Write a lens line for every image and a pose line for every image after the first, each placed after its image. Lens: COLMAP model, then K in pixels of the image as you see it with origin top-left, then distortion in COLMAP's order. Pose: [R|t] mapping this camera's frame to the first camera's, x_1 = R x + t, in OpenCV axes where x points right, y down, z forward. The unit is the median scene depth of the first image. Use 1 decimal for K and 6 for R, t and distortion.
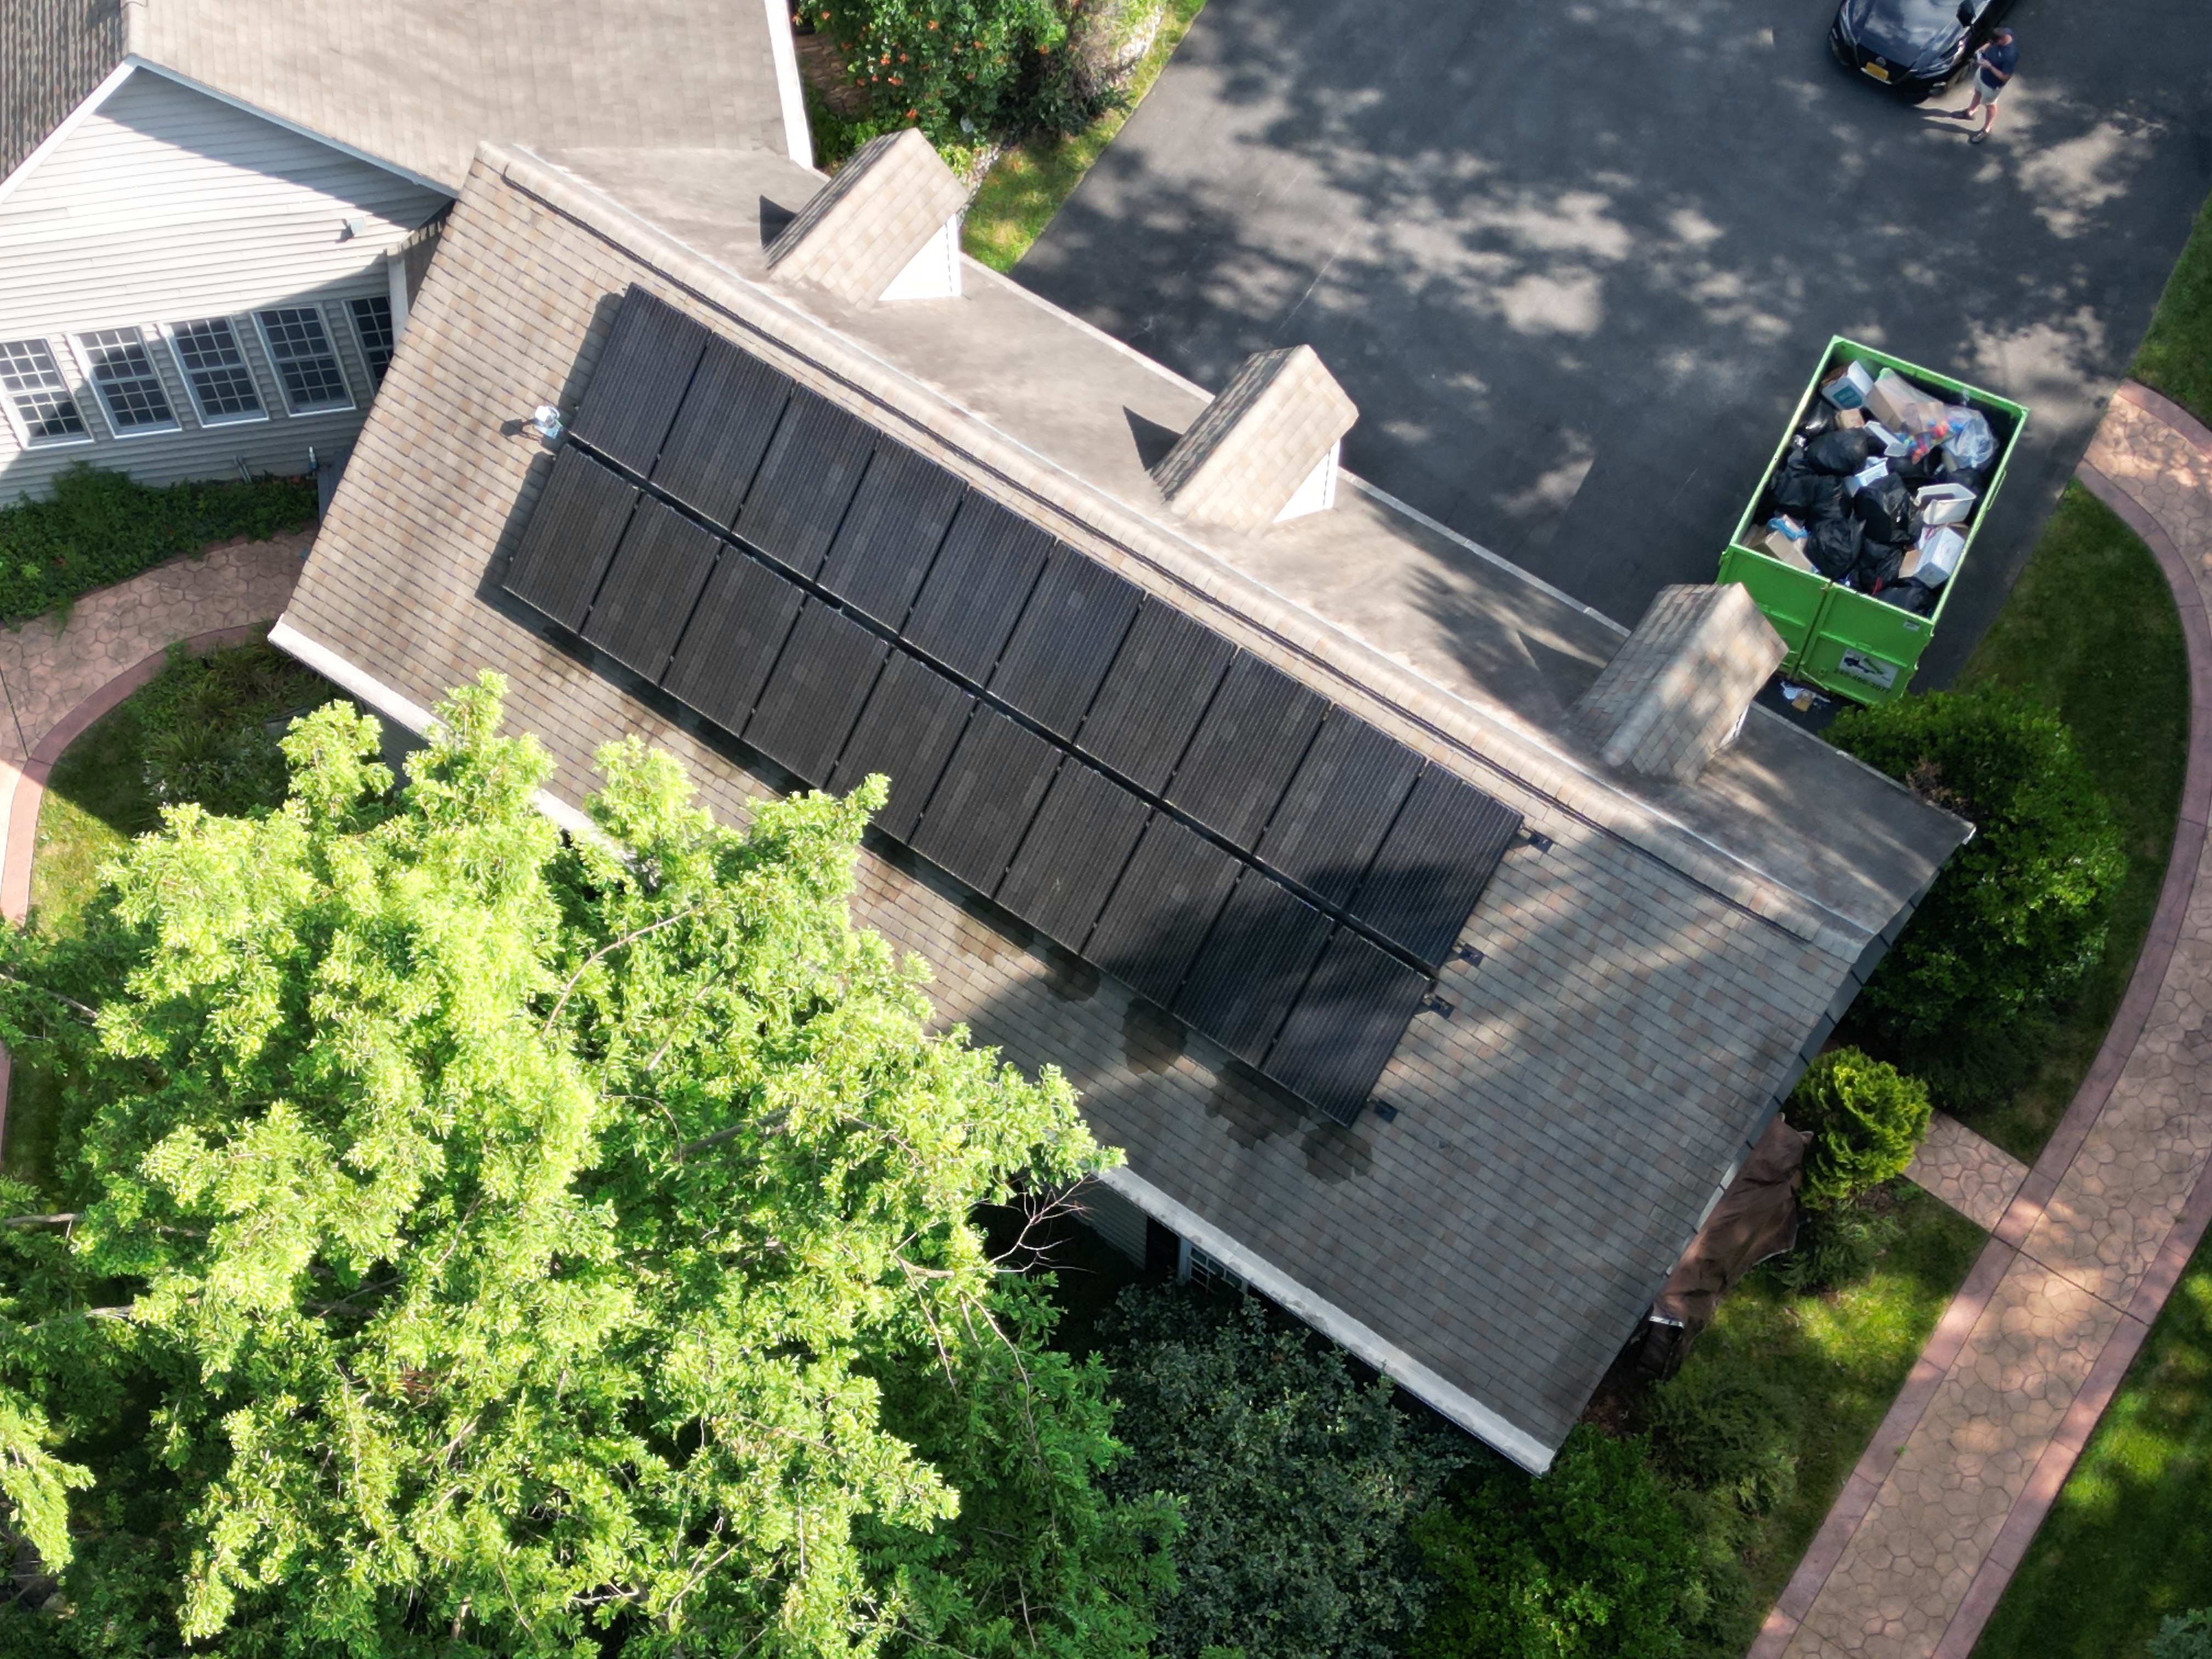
lens RADIAL K [[3048.1, 0, 1106.0], [0, 3048.1, 829.5], [0, 0, 1]] dist [0.094219, -0.124867]
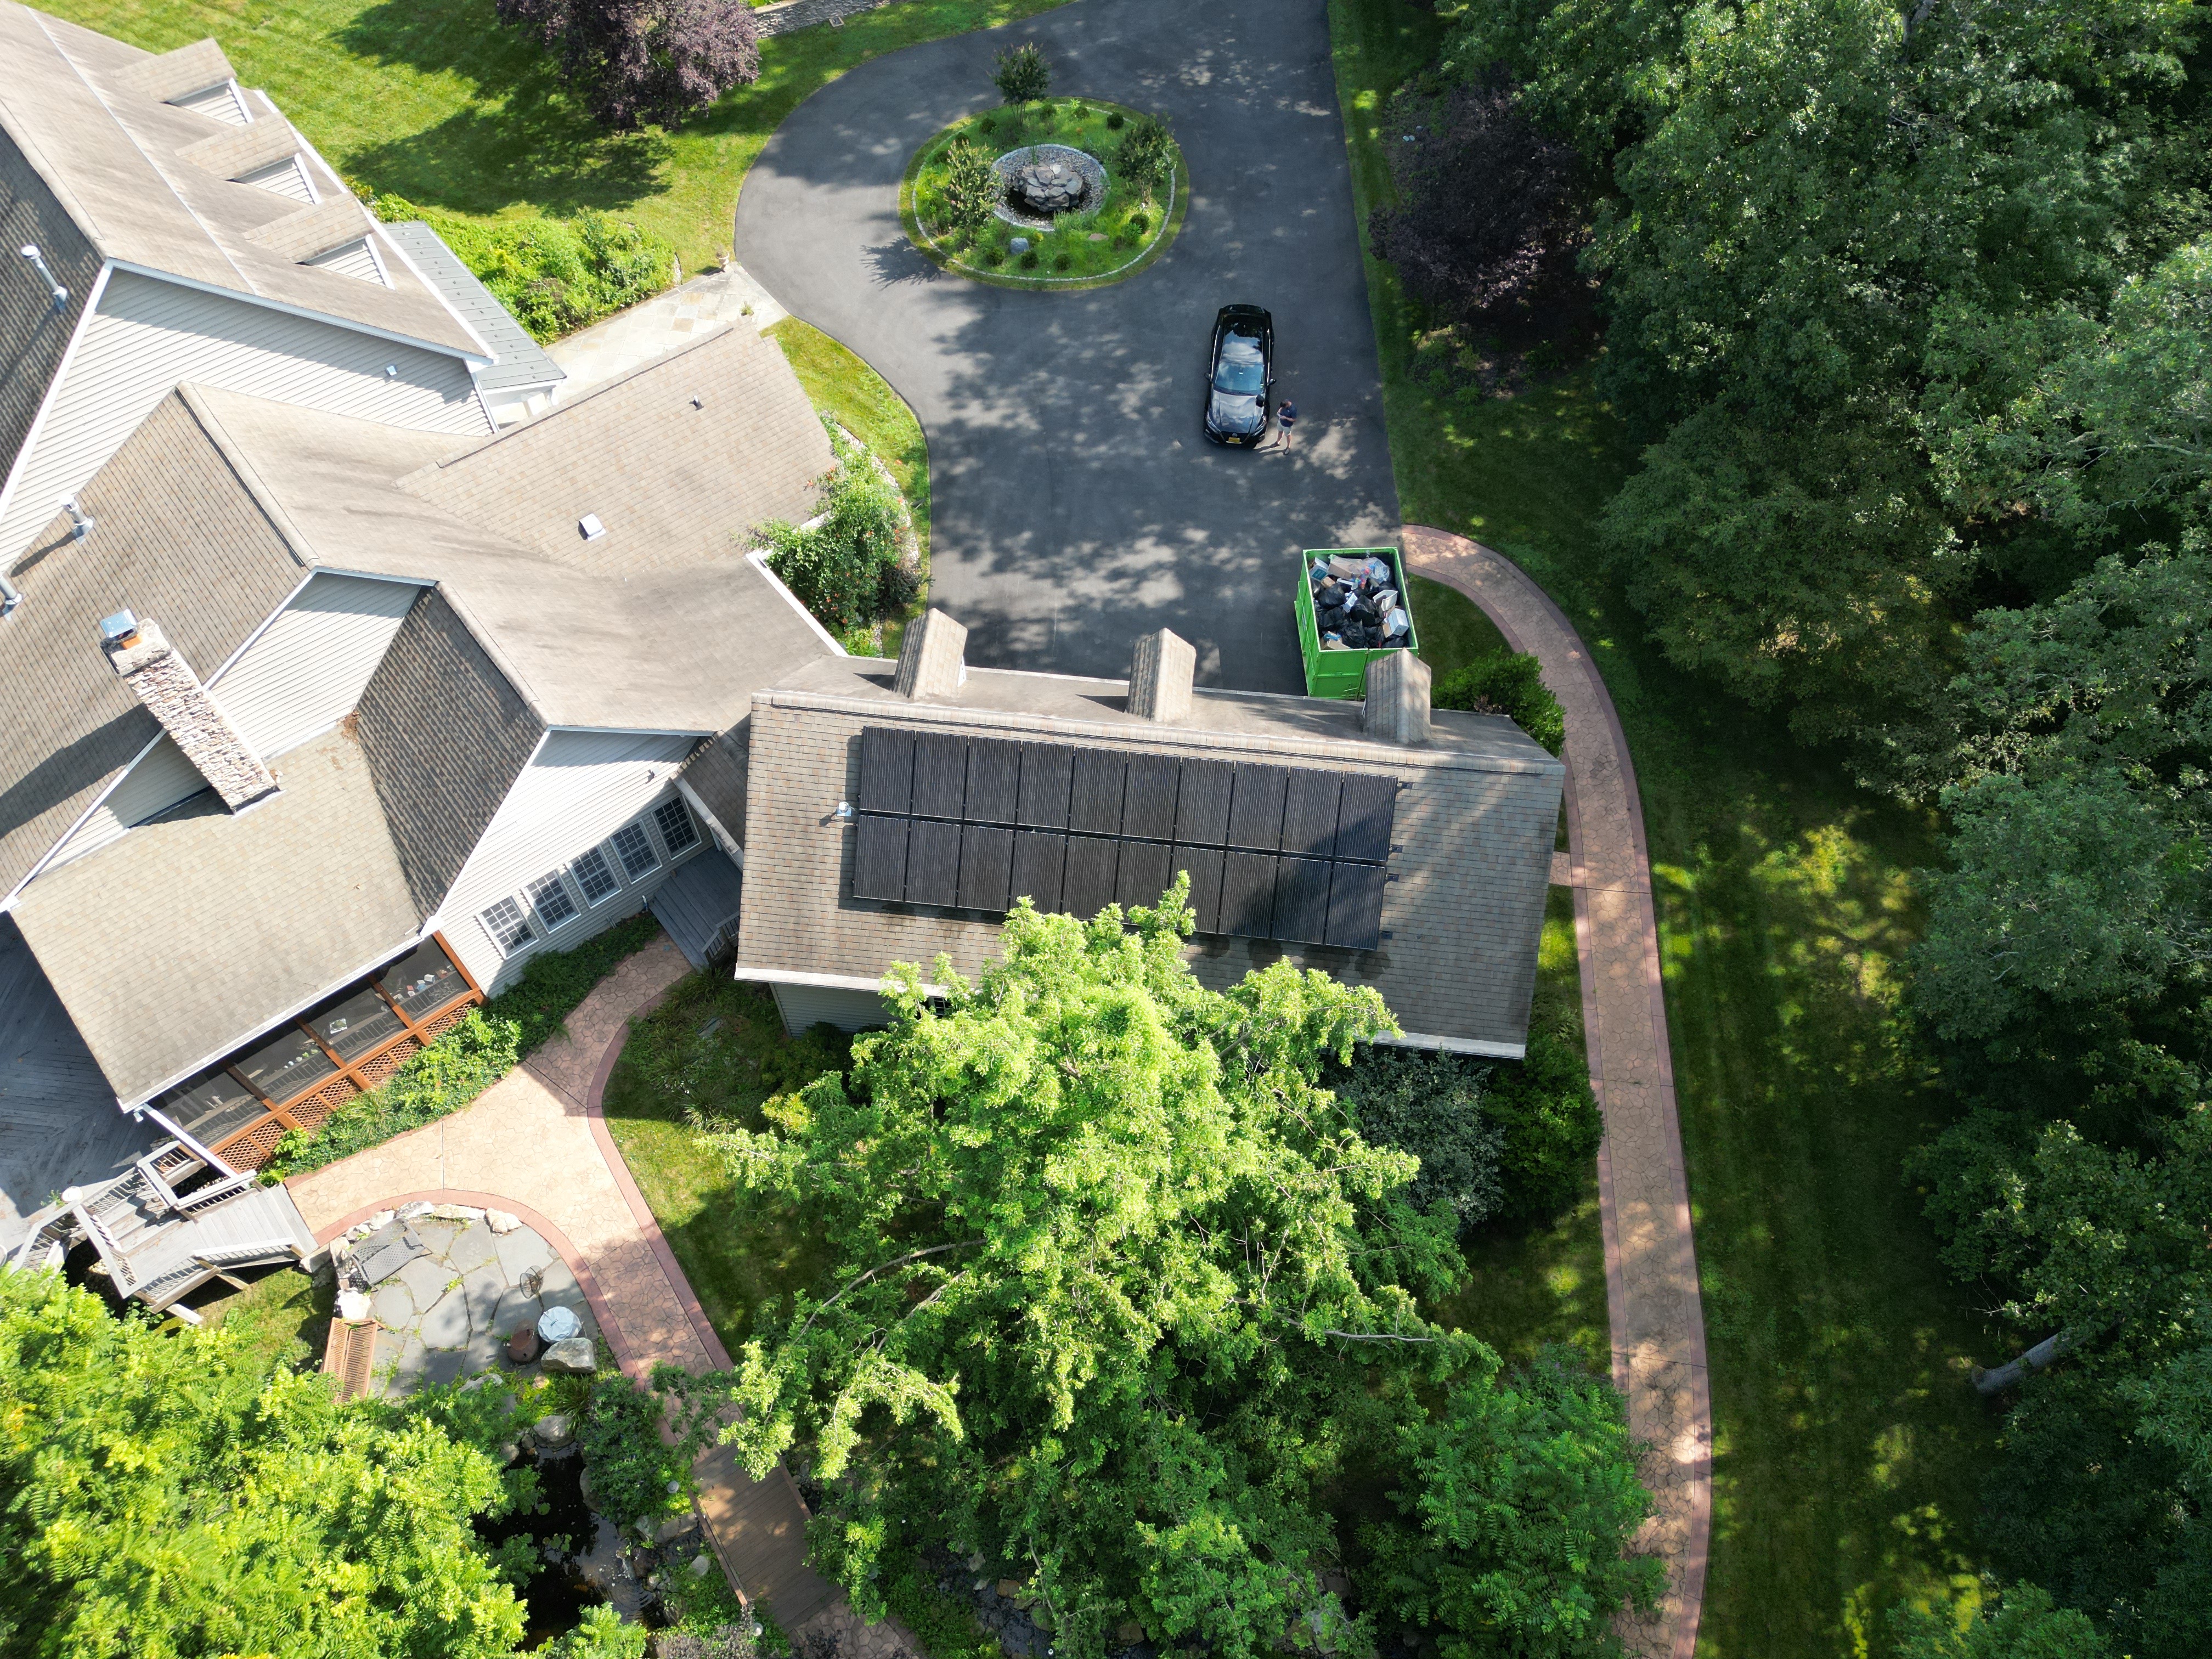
lens RADIAL K [[1526.7, 0, 1106.0], [0, 1526.7, 829.5], [0, 0, 1]] dist [0.082089, -0.088336]
pose [[0.873814, -0.408687, 0.263482, -0.278106], [0.423102, 0.906079, 0.002241, -0.049490], [-0.239652, 0.109522, 0.964662, 0.018090]]
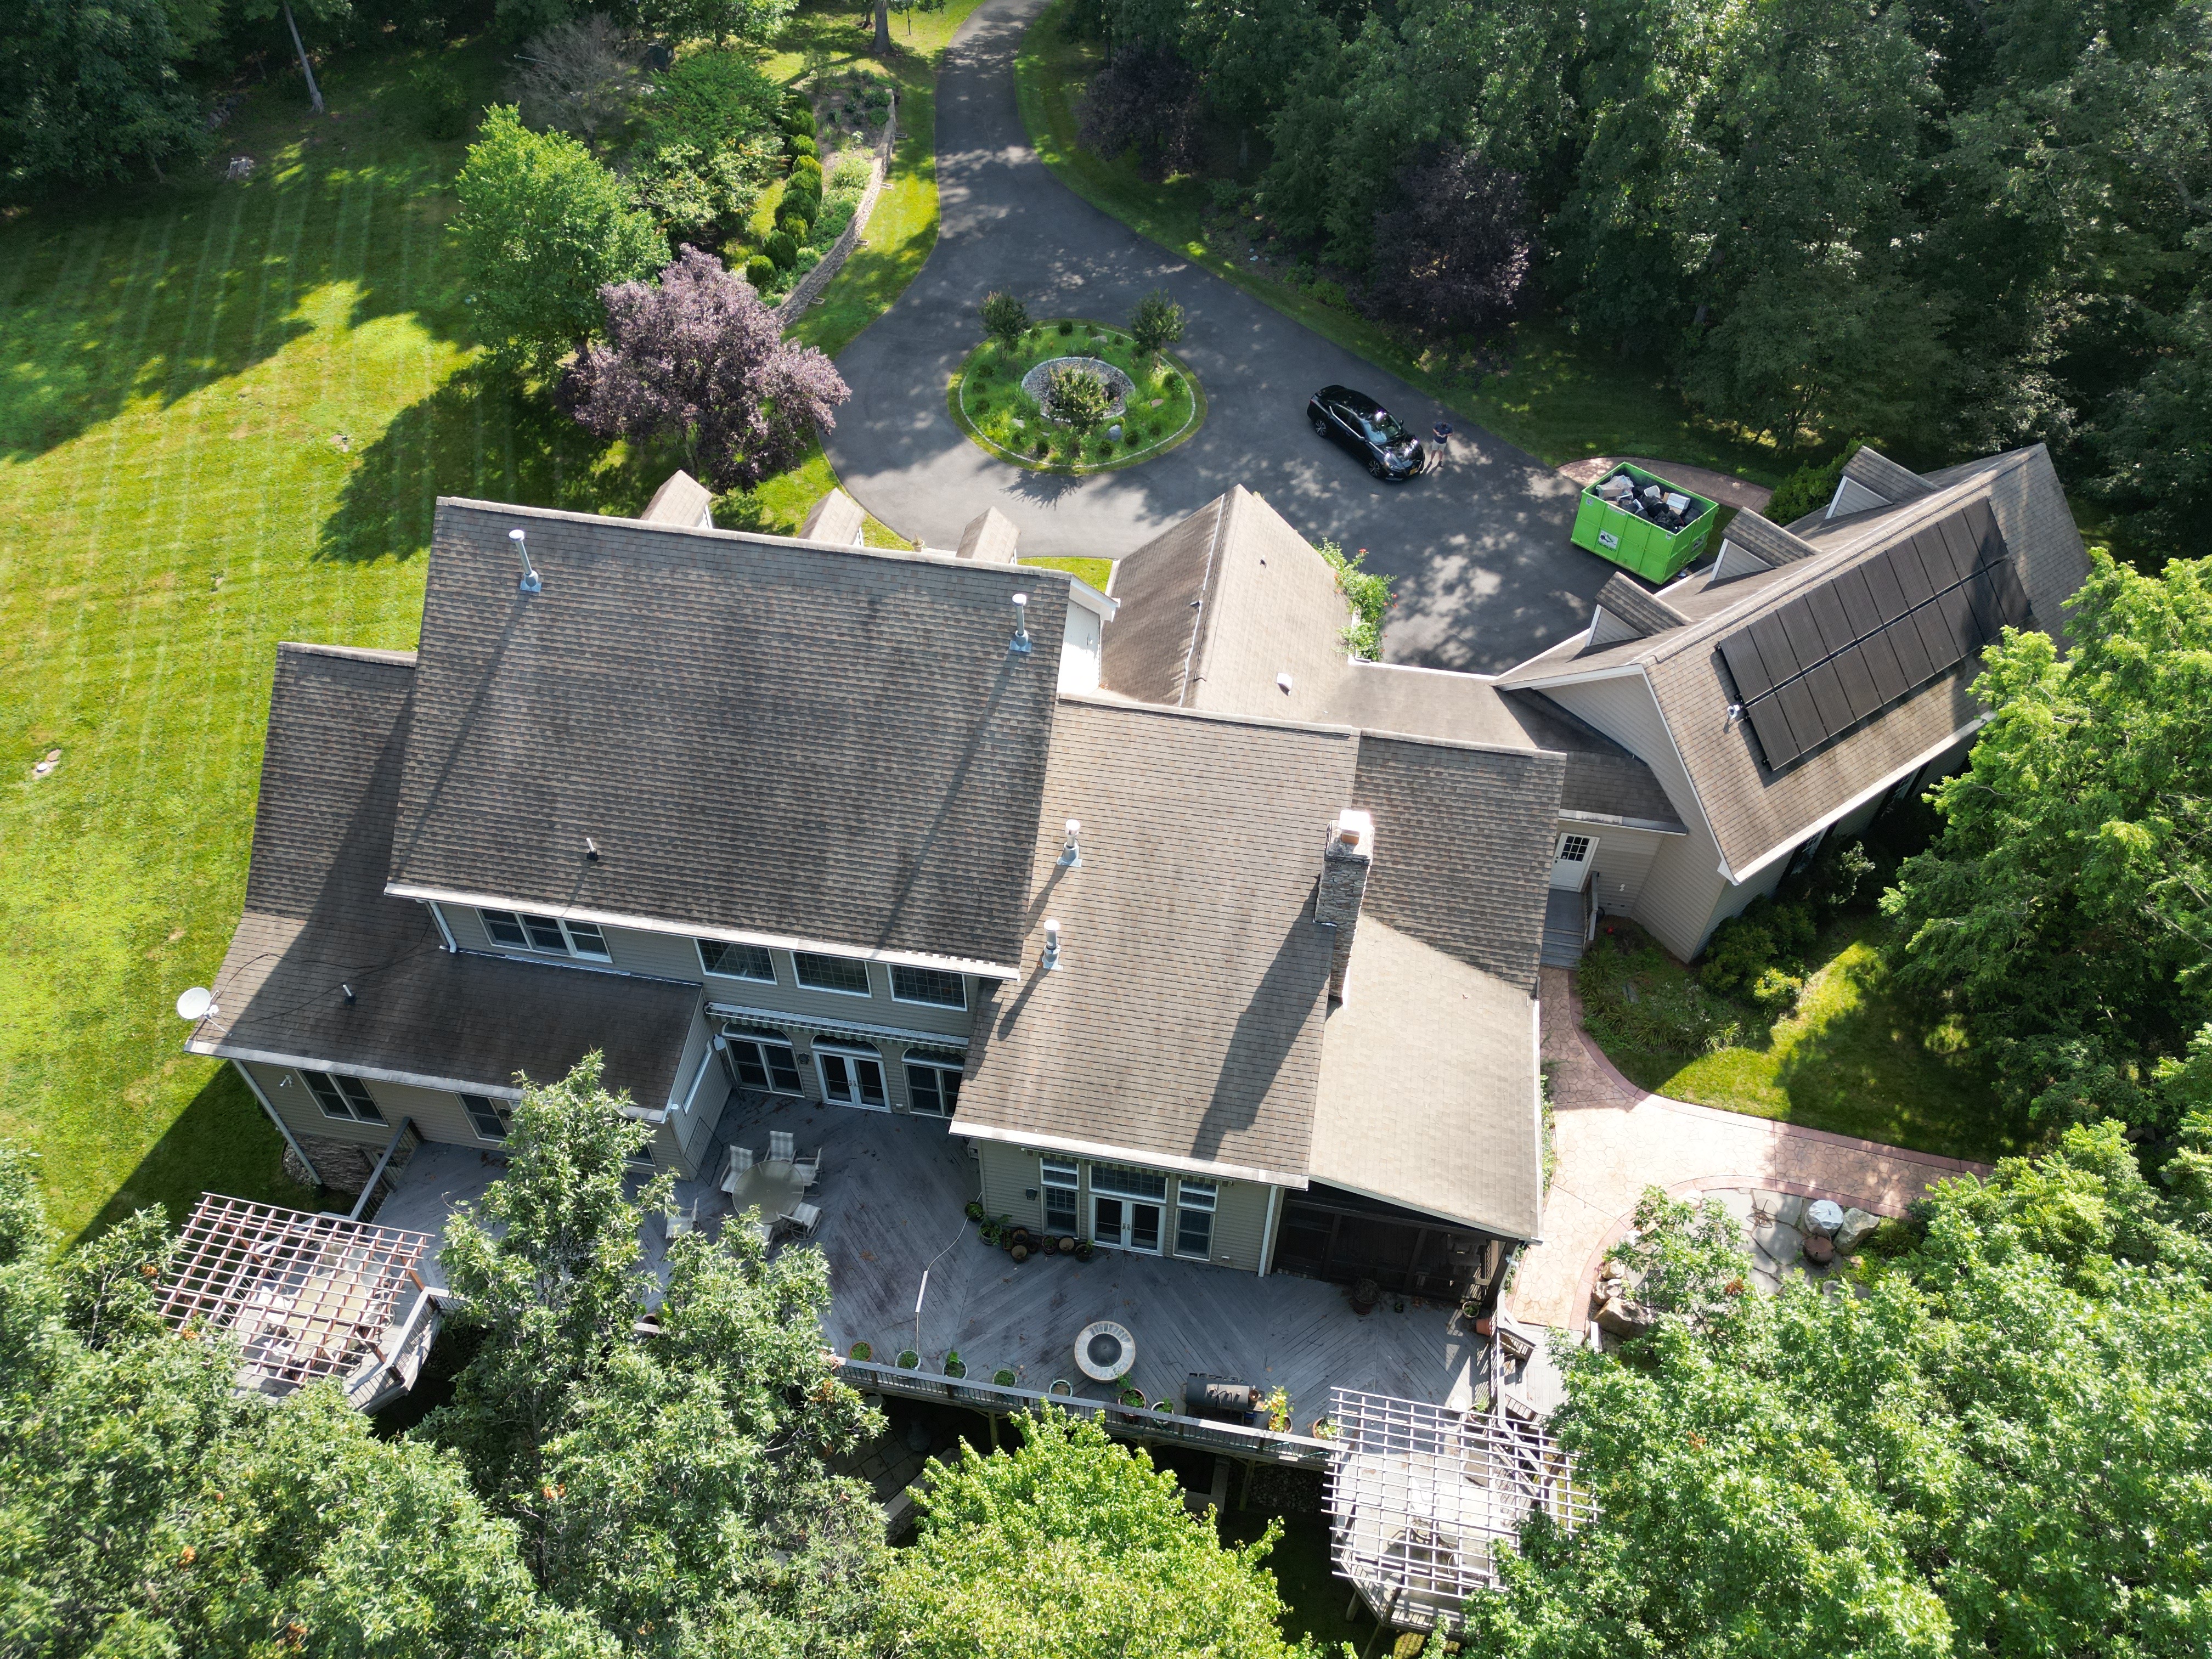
lens RADIAL K [[1526.7, 0, 1106.0], [0, 1526.7, 829.5], [0, 0, 1]] dist [0.082089, -0.088336]
pose [[0.345679, -0.700412, 0.624443, -1.084835], [0.819376, 0.549624, 0.162900, -0.632392], [-0.457306, 0.455342, 0.763894, 0.325964]]
